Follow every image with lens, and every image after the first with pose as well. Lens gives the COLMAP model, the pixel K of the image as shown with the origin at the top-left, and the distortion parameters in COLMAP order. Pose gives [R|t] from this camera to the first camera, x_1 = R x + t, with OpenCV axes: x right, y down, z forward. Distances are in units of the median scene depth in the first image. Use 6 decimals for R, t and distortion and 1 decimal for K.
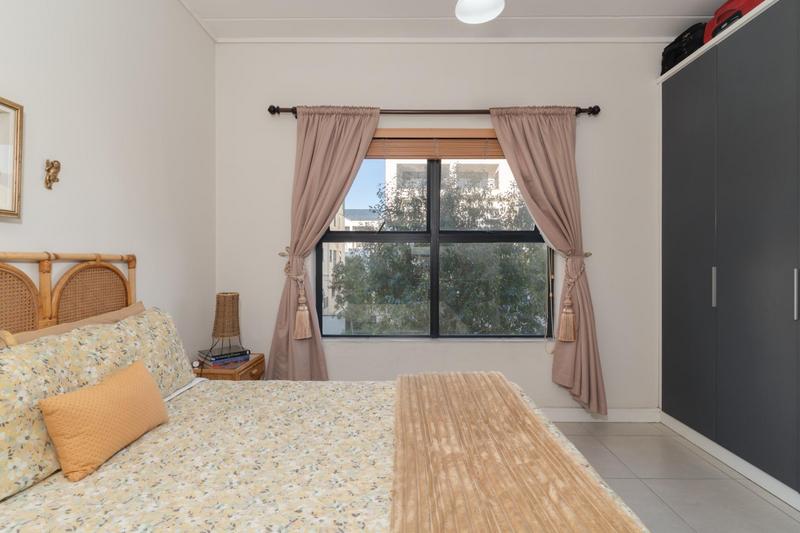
lens RADIAL K [[380.5, 0, 412.6], [0, 380.5, 261.7], [0, 0, 1]] dist [-0.008651, -0.000194]
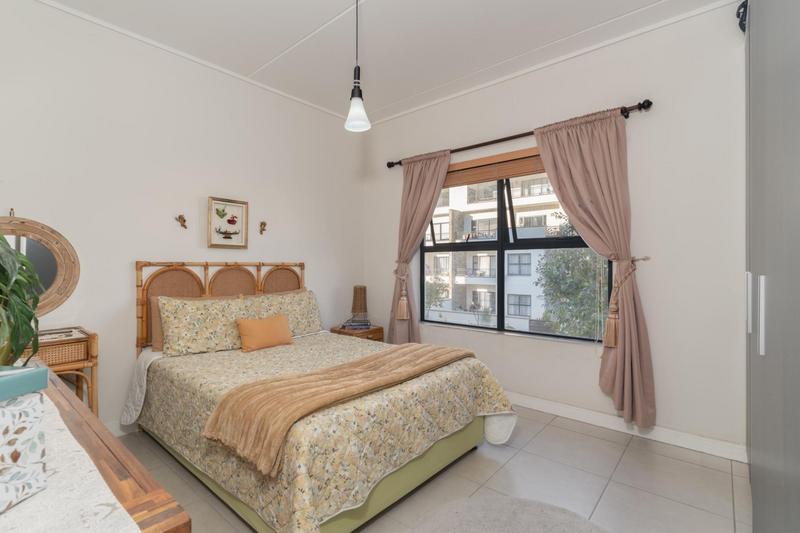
lens RADIAL K [[380.5, 0, 403.8], [0, 380.5, 265.7], [0, 0, 1]] dist [-0.008651, -0.000194]
pose [[0.760823, -0.001501, -0.648958, 0.653716], [-0.000662, 0.999995, -0.003089, 0.001989], [0.648959, 0.002780, 0.760818, -0.102270]]
